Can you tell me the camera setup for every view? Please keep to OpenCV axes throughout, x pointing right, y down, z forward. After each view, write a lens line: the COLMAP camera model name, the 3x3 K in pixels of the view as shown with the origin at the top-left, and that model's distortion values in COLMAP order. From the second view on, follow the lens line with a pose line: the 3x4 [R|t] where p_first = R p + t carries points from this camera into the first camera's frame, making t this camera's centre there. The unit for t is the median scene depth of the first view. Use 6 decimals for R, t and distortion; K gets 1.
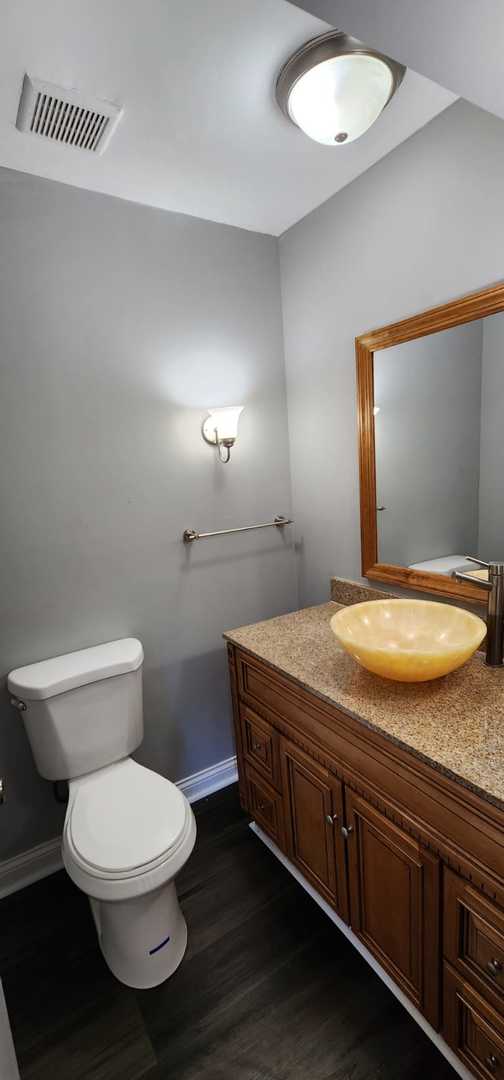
lens RADIAL K [[455.6, 0, 246.5], [0, 455.6, 542.1], [0, 0, 1]] dist [0.002227, 0.000188]
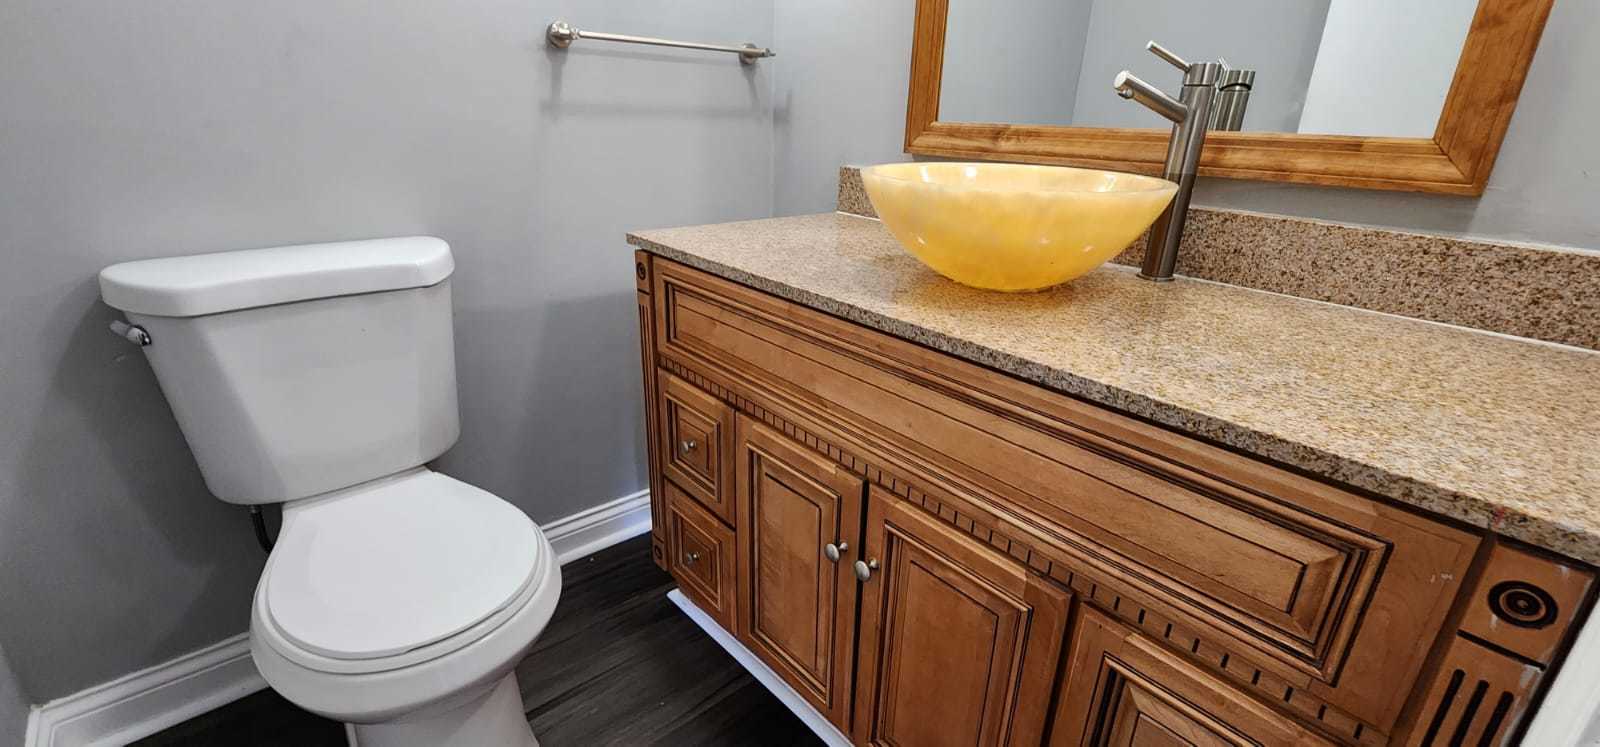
lens RADIAL K [[674.9, 0, 796.7], [0, 674.9, 387.0], [0, 0, 1]] dist [0.002227, 0.000188]
pose [[0.982447, 0.032558, 0.183679, -0.000985], [-0.068330, 0.979025, 0.191939, 0.237793], [-0.173577, -0.201121, 0.964065, 0.263749]]
